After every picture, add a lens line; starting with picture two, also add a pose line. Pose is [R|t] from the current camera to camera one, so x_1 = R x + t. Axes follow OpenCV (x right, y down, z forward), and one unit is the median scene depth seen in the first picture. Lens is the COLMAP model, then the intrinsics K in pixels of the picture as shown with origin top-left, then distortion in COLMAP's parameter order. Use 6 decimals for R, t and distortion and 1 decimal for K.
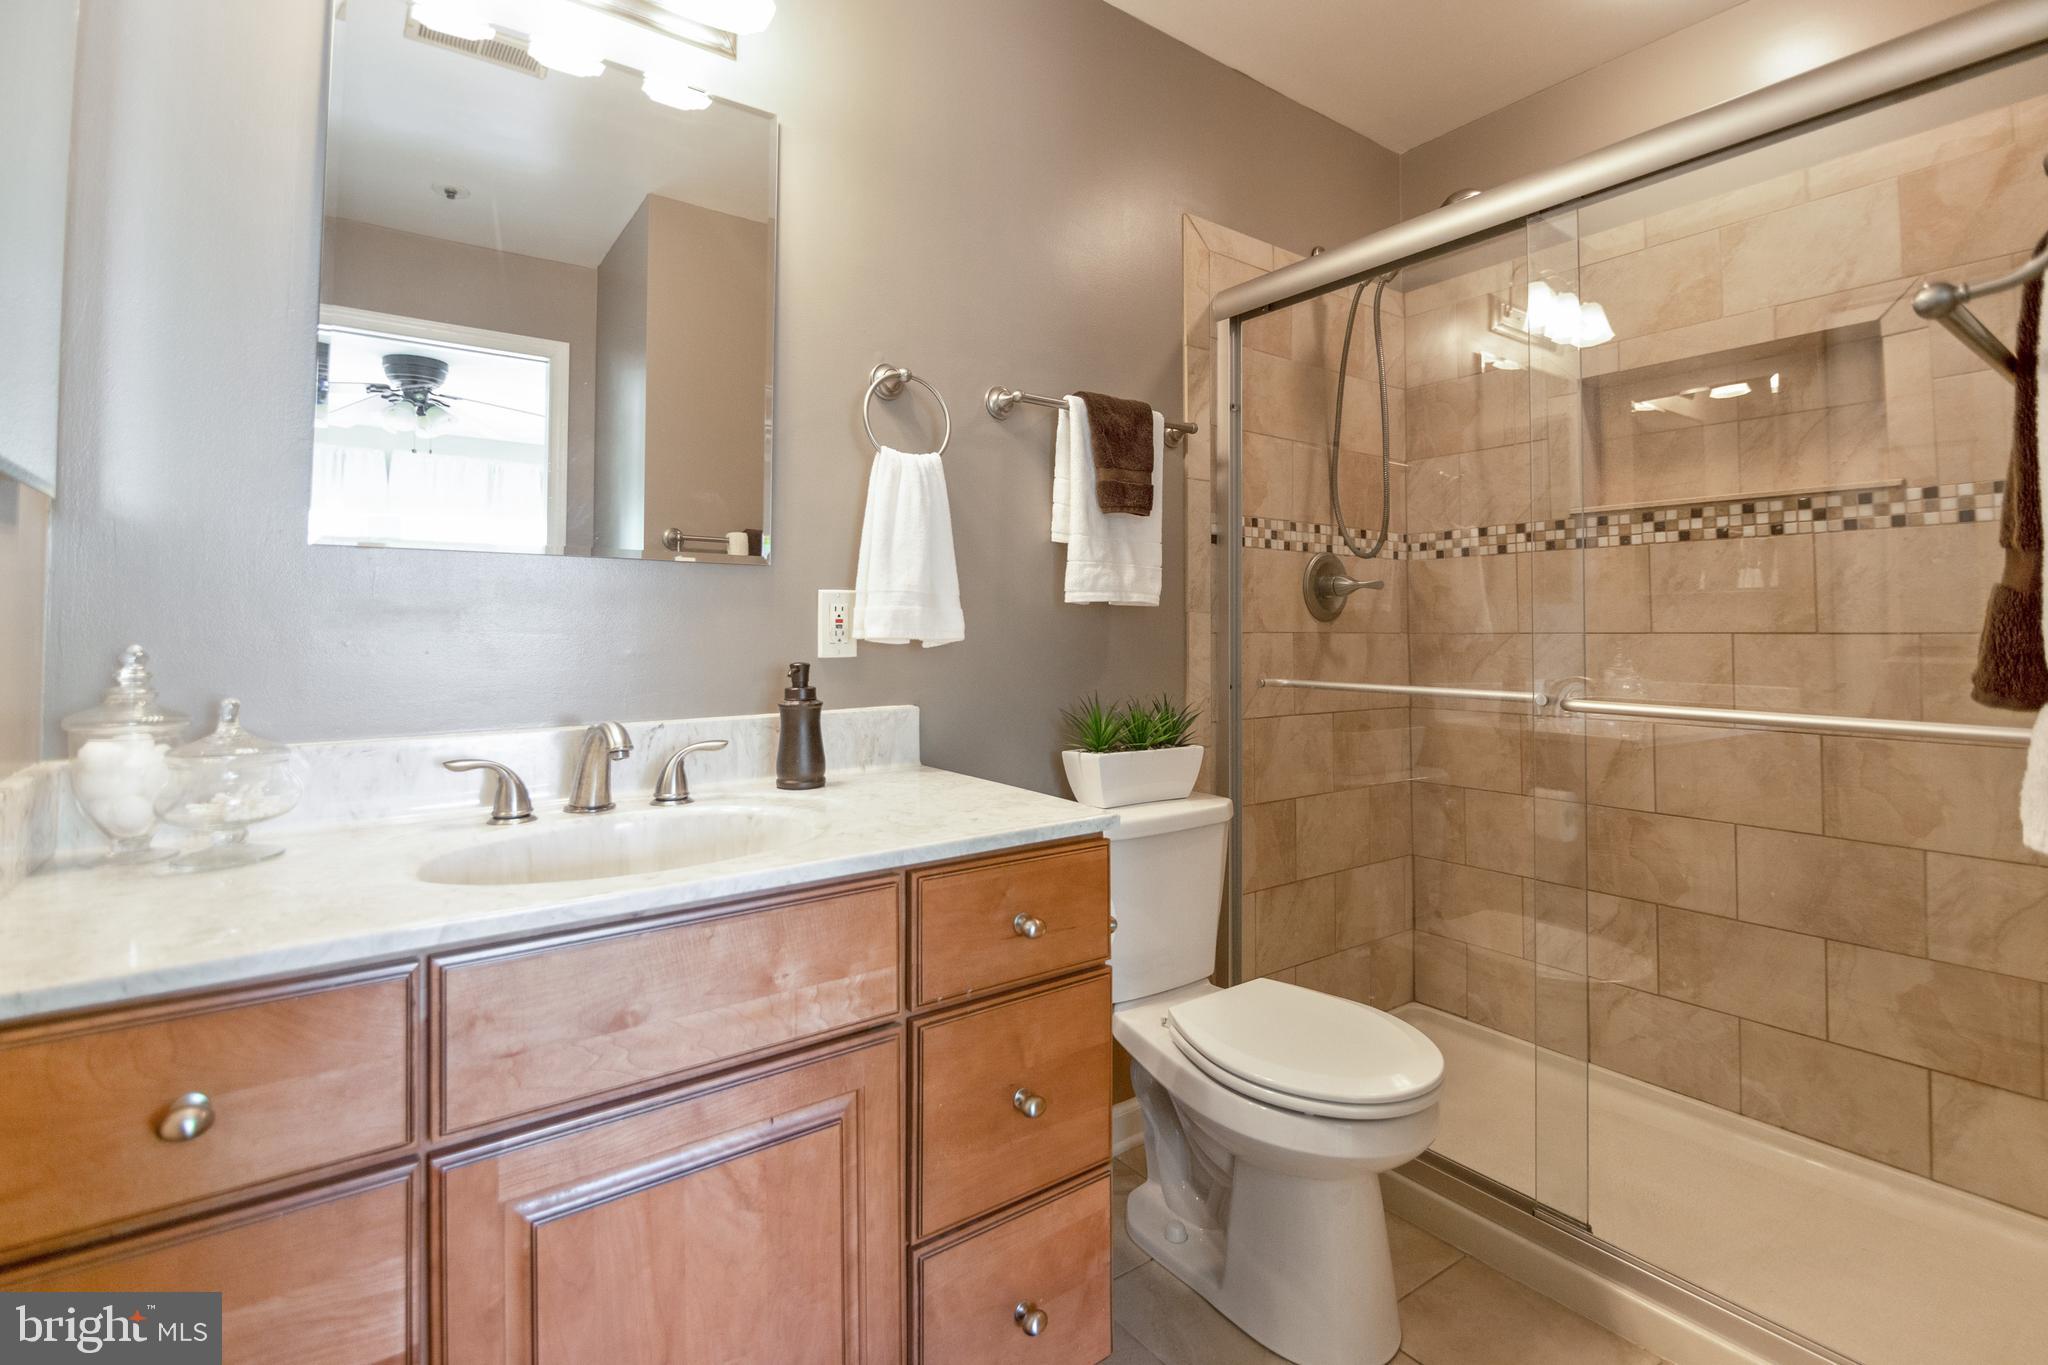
lens RADIAL K [[931.8, 0, 1019.1], [0, 931.8, 603.2], [0, 0, 1]] dist [0.004654, -0.005870]
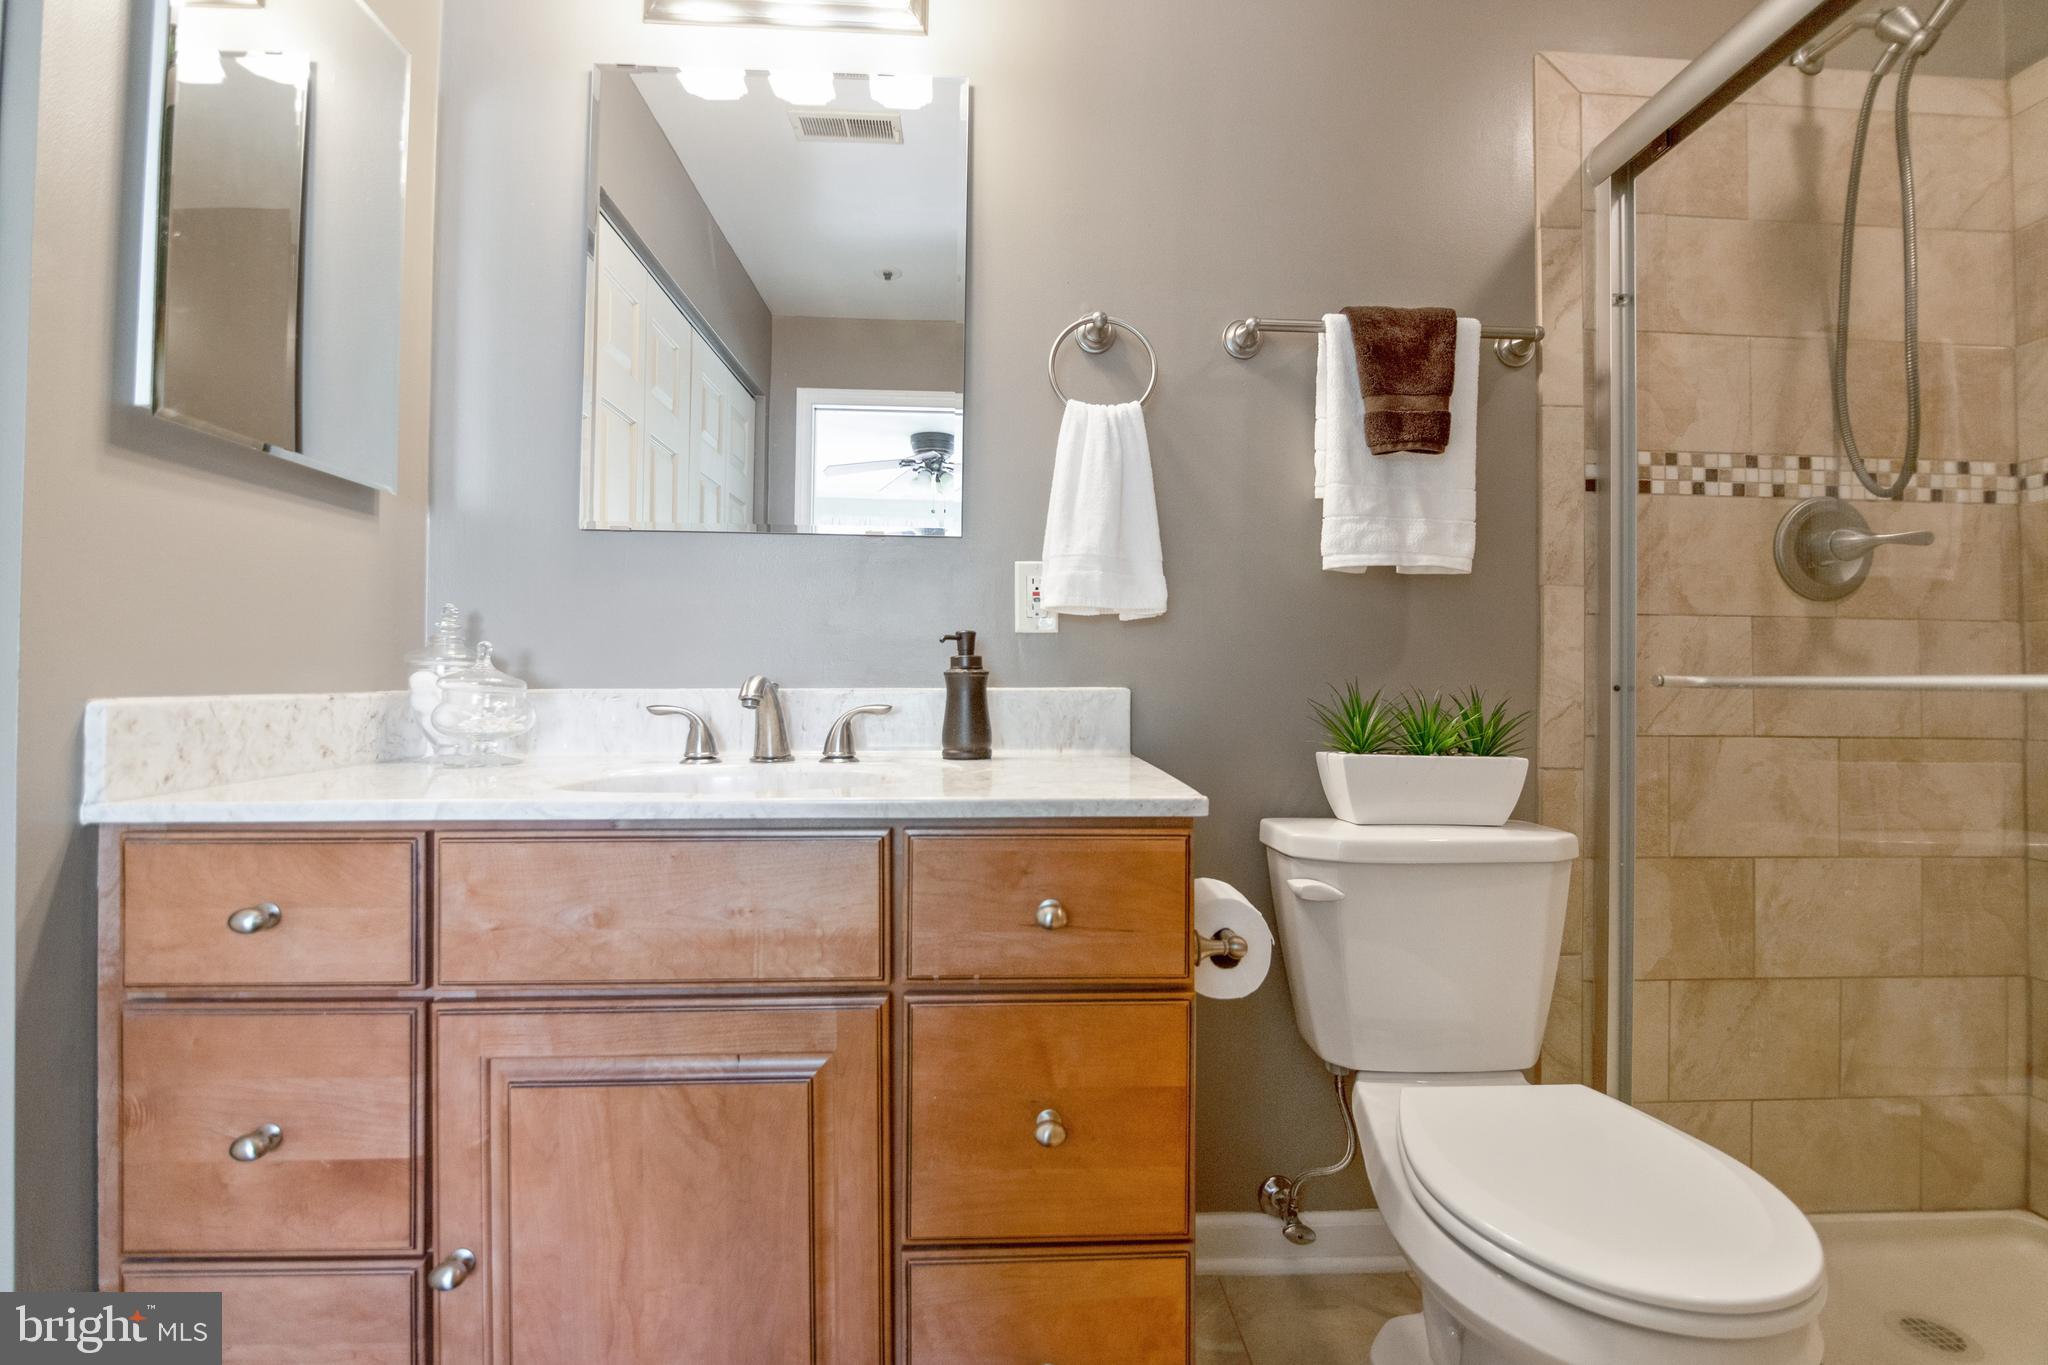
lens RADIAL K [[905.4, 0, 1027.5], [0, 905.4, 661.6], [0, 0, 1]] dist [-0.002317, -0.005146]
pose [[0.841587, -0.001882, -0.540119, 0.260457], [0.006797, 0.999952, 0.007106, 0.072131], [0.540079, -0.009652, 0.841559, 0.196484]]
